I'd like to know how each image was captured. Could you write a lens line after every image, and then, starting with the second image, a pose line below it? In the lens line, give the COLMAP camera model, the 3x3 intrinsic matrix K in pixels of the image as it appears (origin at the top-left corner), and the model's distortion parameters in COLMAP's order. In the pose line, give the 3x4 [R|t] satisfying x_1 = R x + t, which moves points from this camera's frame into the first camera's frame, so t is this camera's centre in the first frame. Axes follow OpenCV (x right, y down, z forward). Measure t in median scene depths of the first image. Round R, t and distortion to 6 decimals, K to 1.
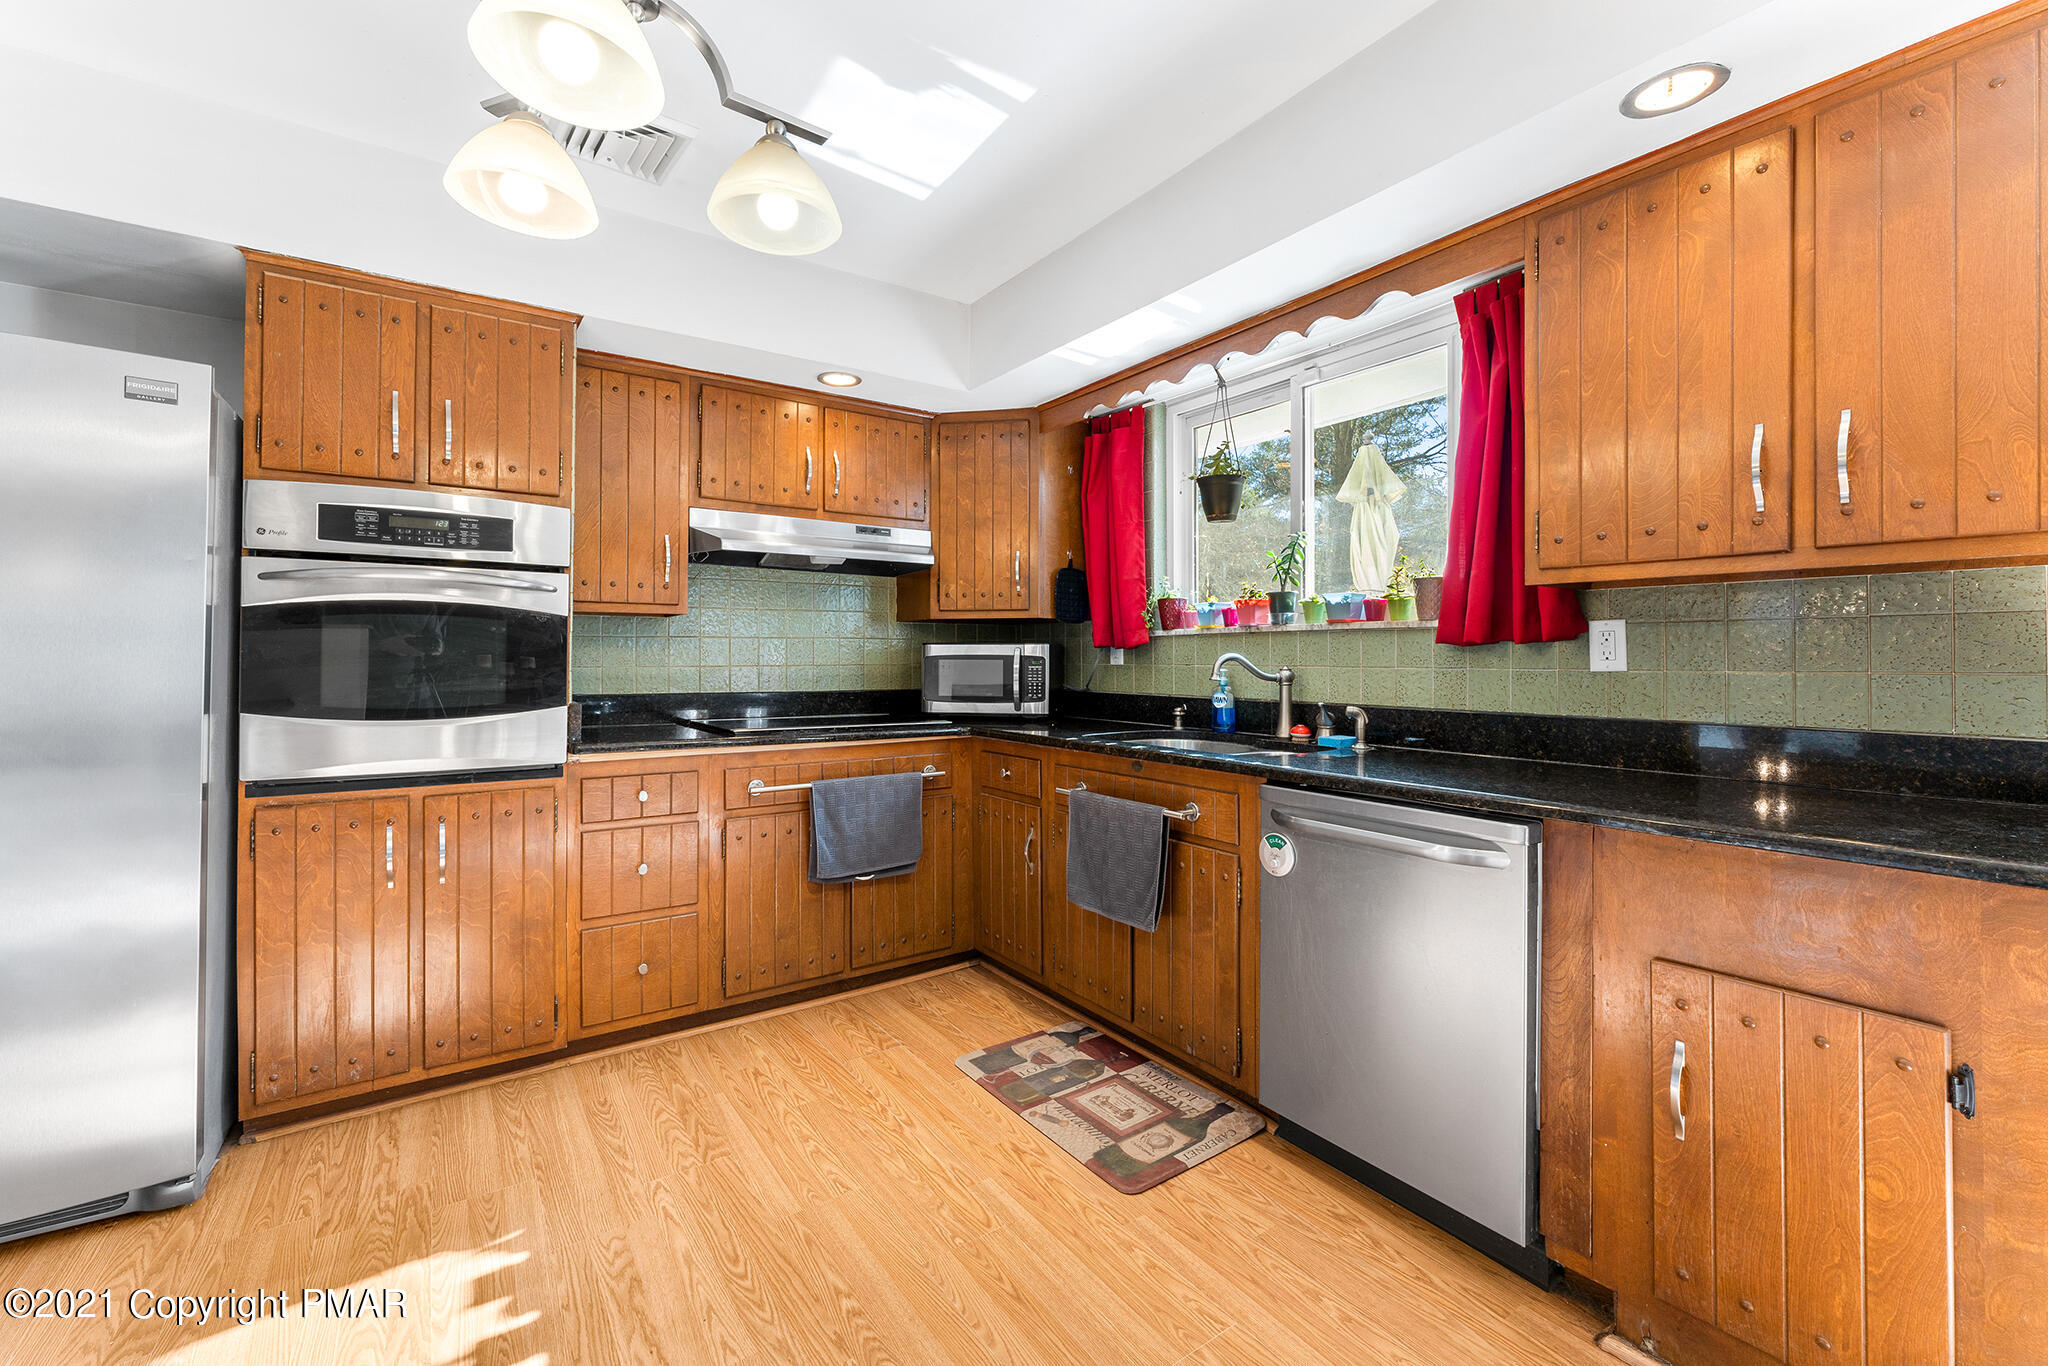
lens RADIAL K [[838.6, 0, 1021.0], [0, 838.6, 669.8], [0, 0, 1]] dist [0.000081, -0.000104]
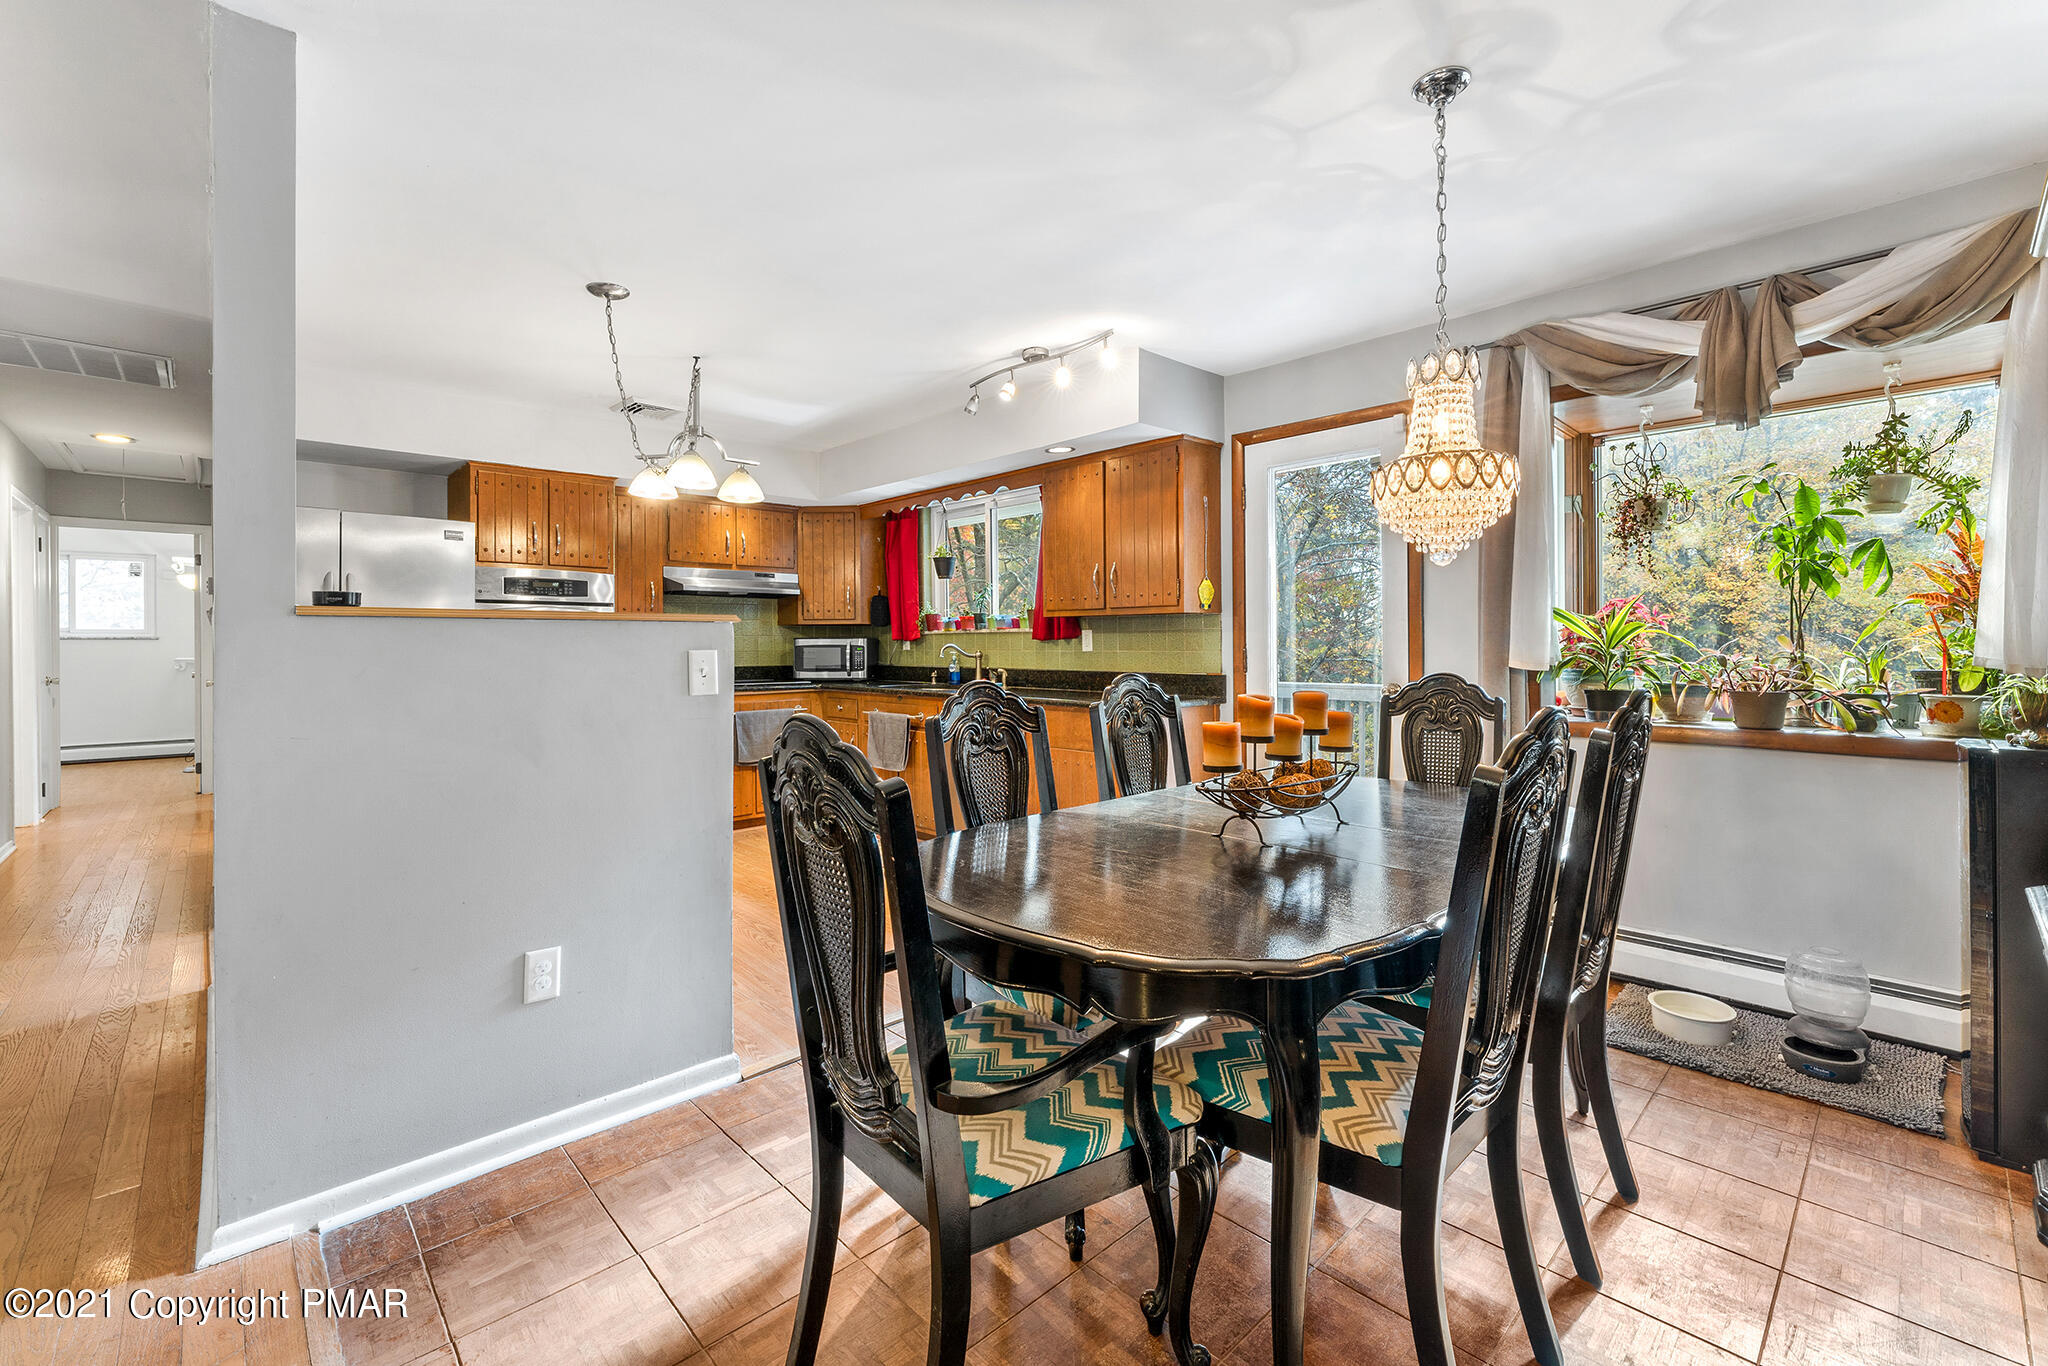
lens RADIAL K [[838.6, 0, 1034.4], [0, 838.6, 667.1], [0, 0, 1]] dist [0.000081, -0.000104]
pose [[0.986283, -0.009493, 0.164789, 0.093371], [0.007208, 0.999869, 0.014462, 0.006899], [-0.164905, -0.013076, 0.986223, -0.844505]]
